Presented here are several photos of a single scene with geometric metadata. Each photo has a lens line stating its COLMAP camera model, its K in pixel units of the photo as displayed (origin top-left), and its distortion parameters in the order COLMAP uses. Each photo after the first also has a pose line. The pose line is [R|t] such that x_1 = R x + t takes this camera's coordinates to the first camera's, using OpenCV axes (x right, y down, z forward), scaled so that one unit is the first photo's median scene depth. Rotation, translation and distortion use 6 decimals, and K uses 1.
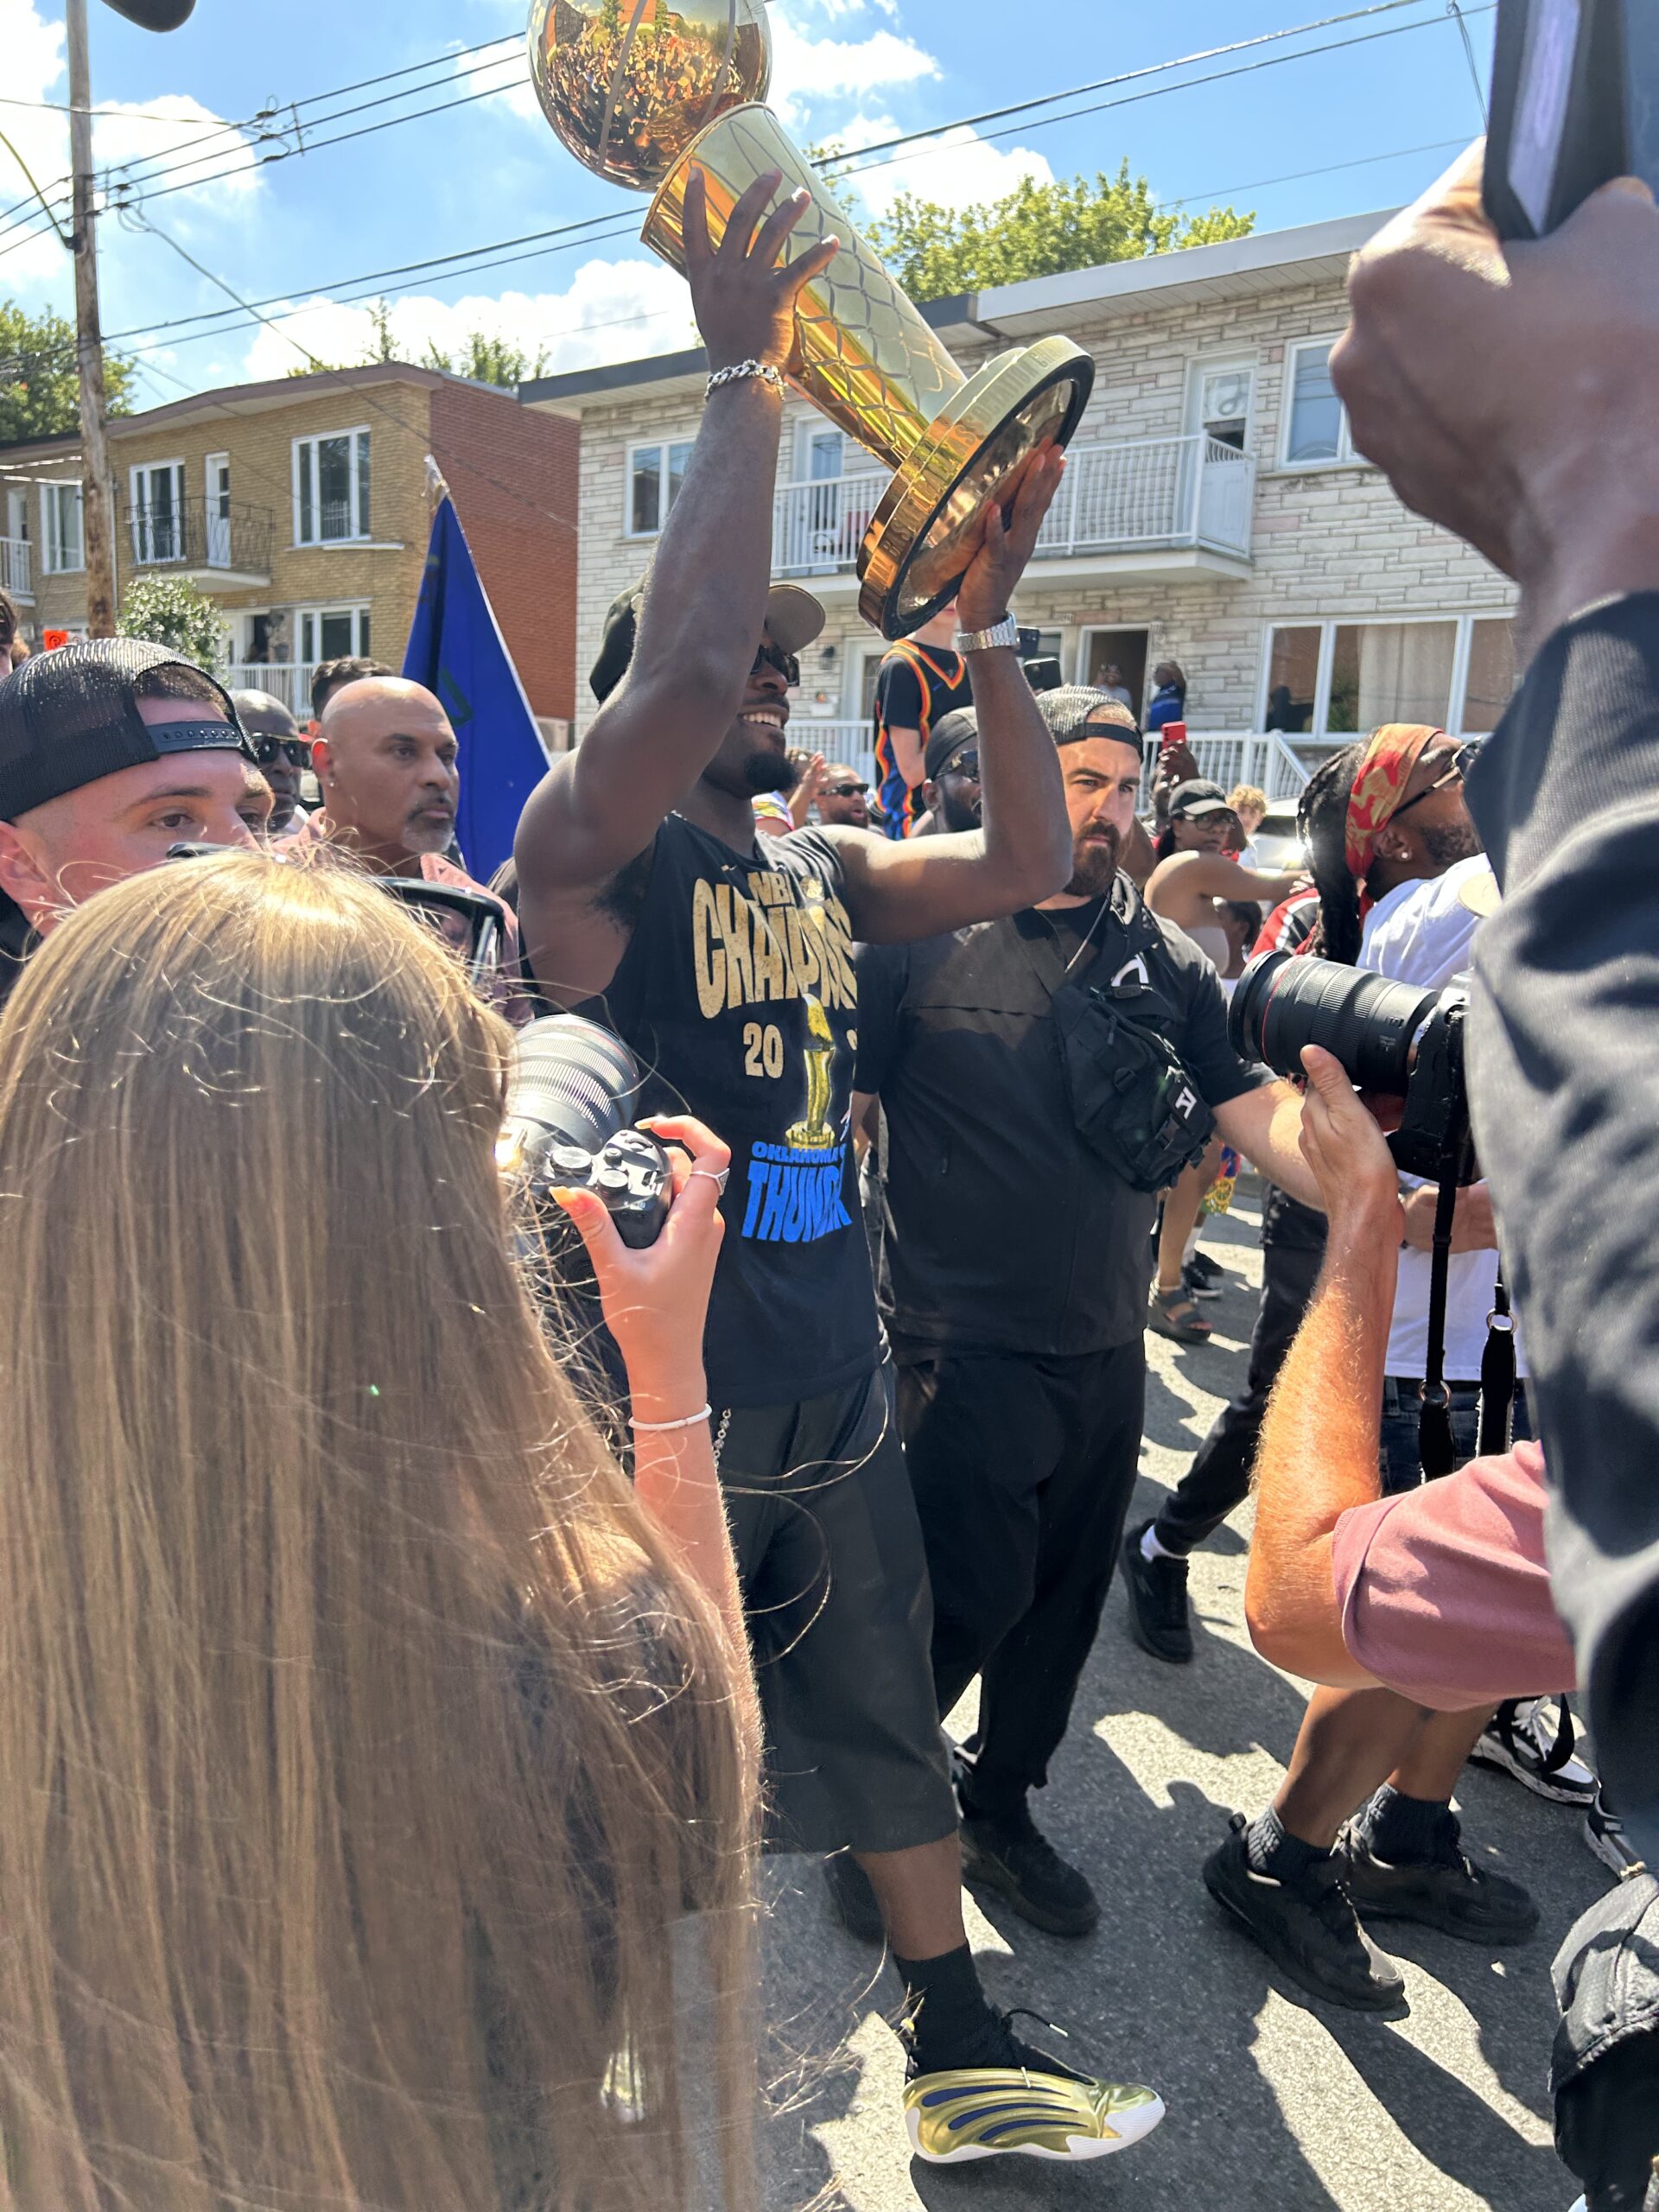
lens RADIAL K [[1682.8, 0, 827.0], [0, 1682.8, 1115.8], [0, 0, 1]] dist [-0.001462, 0.015419]
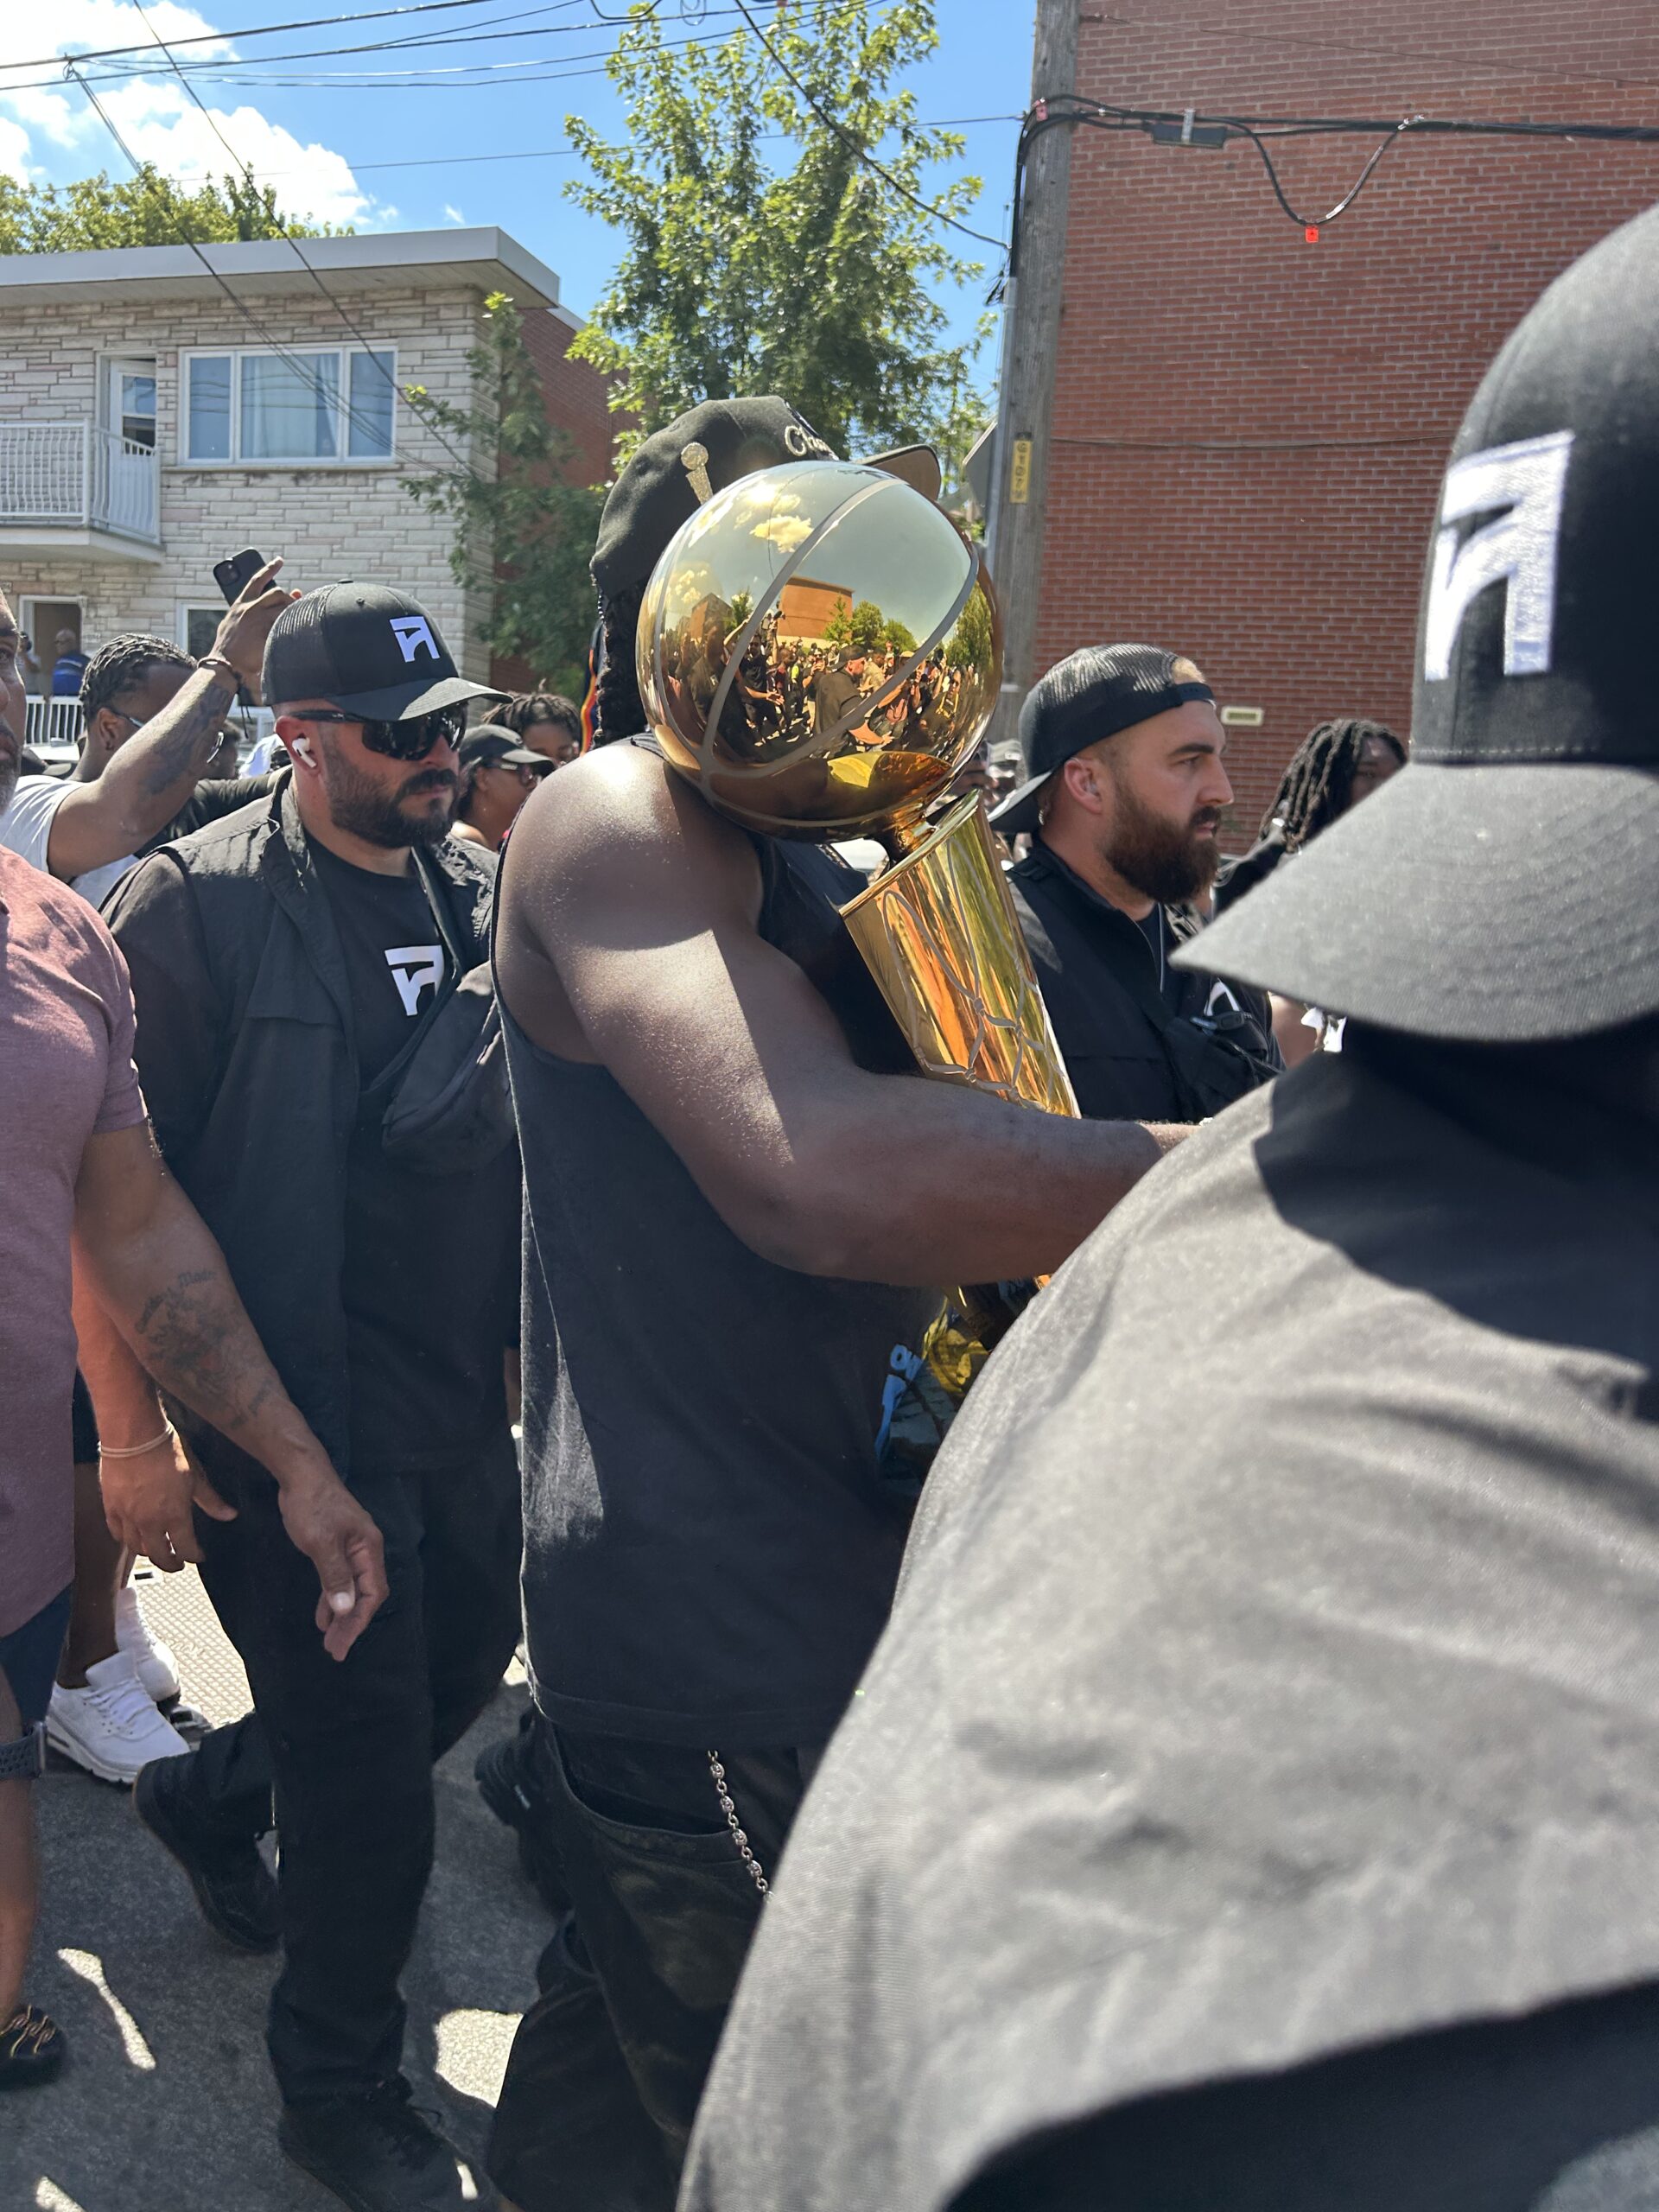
lens RADIAL K [[1682.8, 0, 829.1], [0, 1682.8, 1106.1], [0, 0, 1]] dist [-0.001462, 0.015419]
pose [[0.941032, -0.021801, 0.337614, 0.282228], [0.026317, 0.999615, -0.008805, 0.053576], [-0.337292, 0.017171, 0.941243, -0.165109]]
